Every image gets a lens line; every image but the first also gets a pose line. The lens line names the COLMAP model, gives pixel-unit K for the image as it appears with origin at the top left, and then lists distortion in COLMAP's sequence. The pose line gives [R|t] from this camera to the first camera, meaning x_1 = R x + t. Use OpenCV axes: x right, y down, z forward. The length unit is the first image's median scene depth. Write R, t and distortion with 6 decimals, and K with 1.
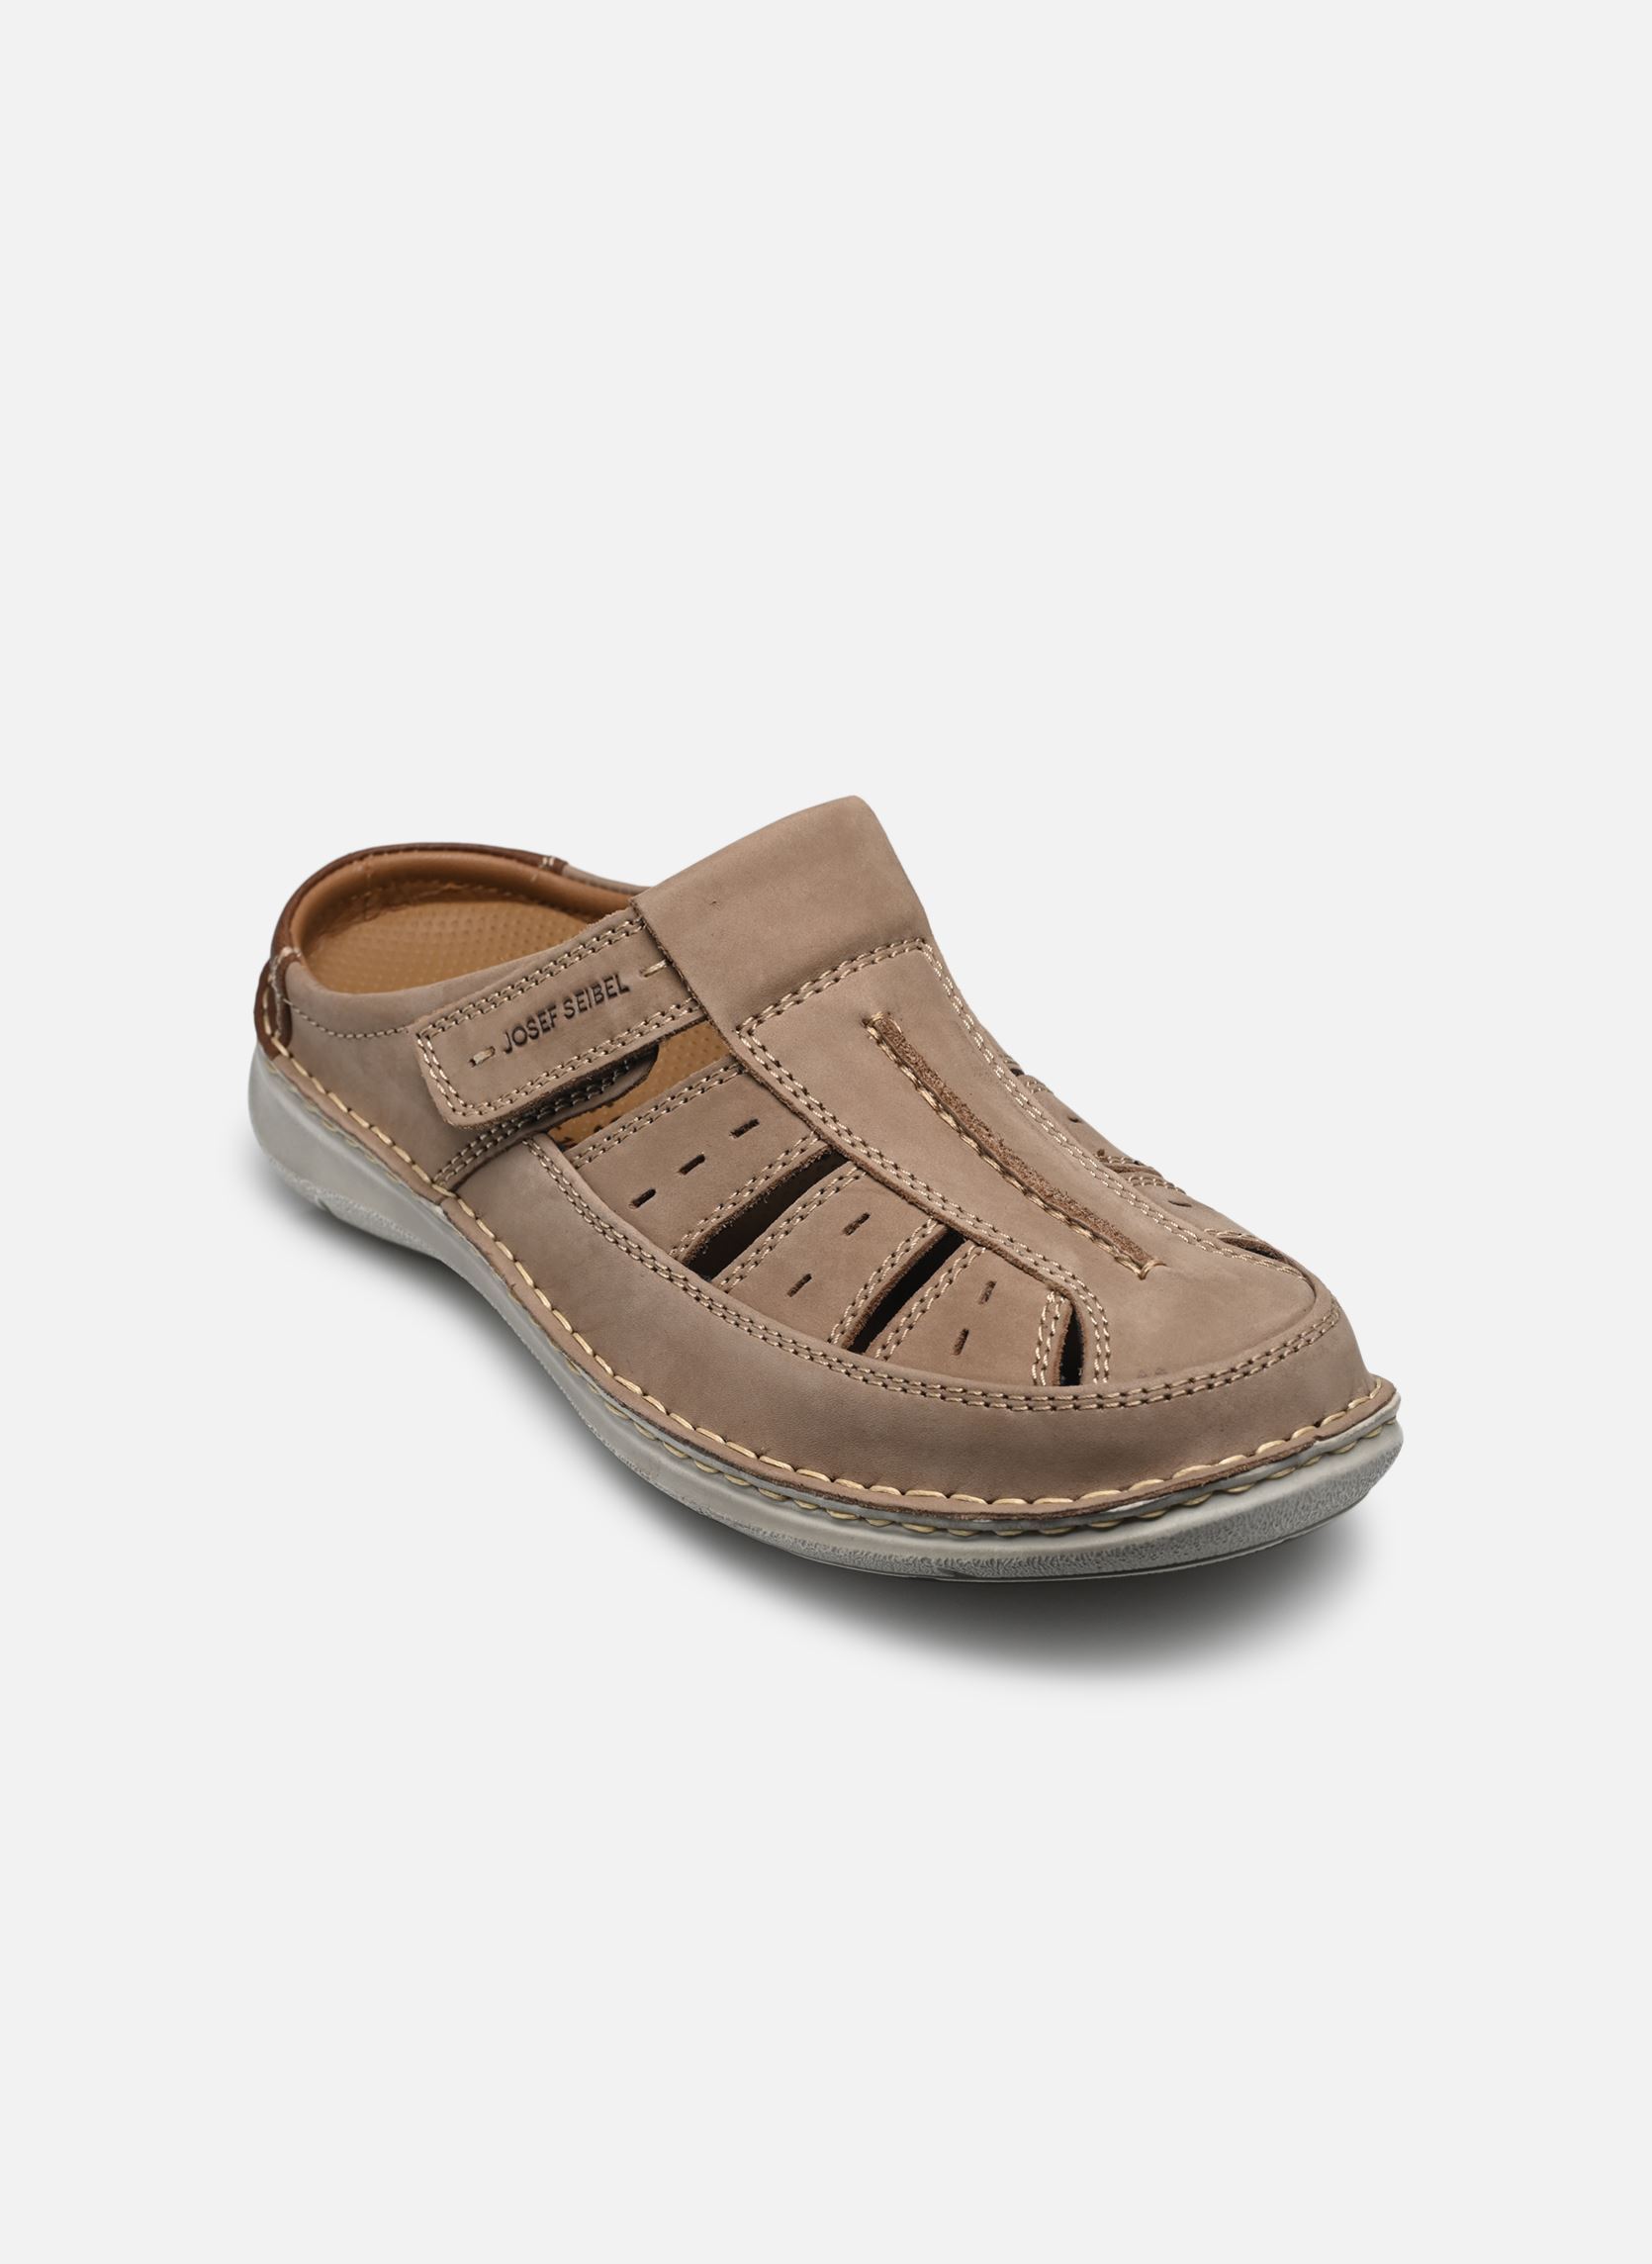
lens RADIAL K [[6924.0, 0, 825.7], [0, 6924.0, 1131.3], [0, 0, 1]] dist [-0.040314, 0.000000]
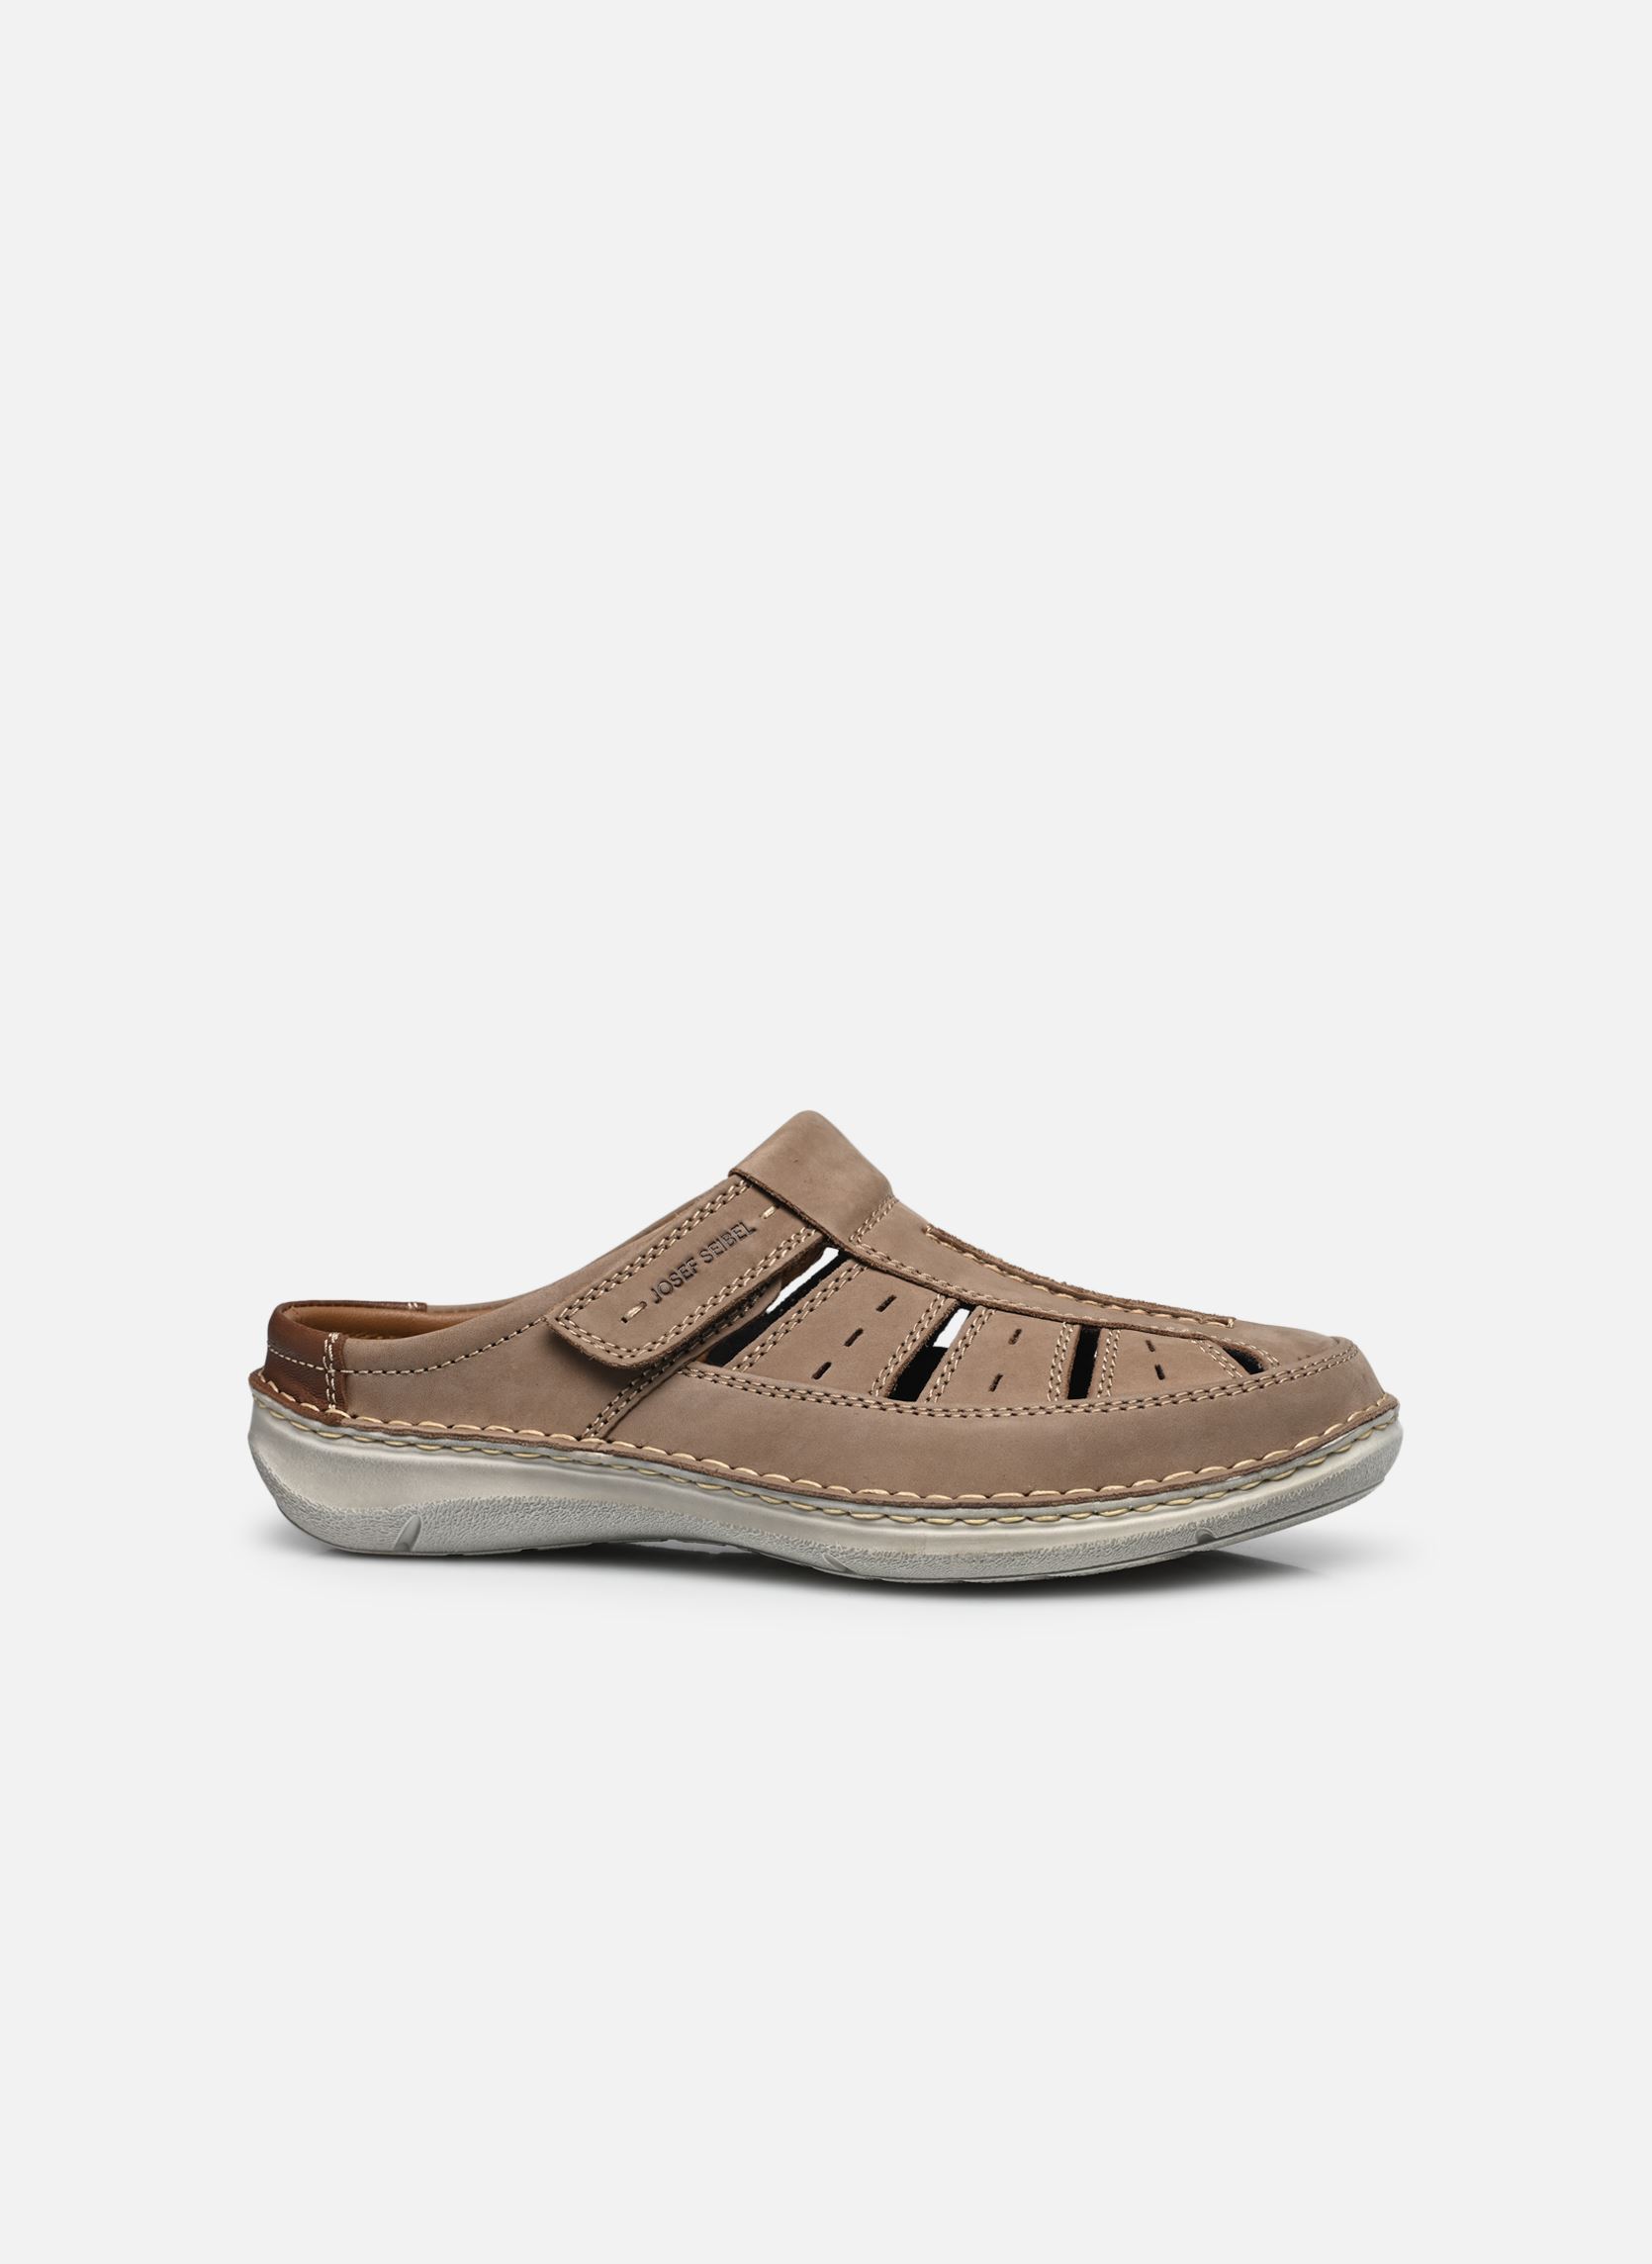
lens RADIAL K [[6924.0, 0, 826.7], [0, 6924.0, 1132.4], [0, 0, 1]] dist [-0.040314, 0.000000]
pose [[0.630776, 0.061492, 0.773525, -1.013136], [0.340773, 0.873632, -0.347335, 0.413912], [-0.697134, 0.482687, 0.530111, 0.295037]]
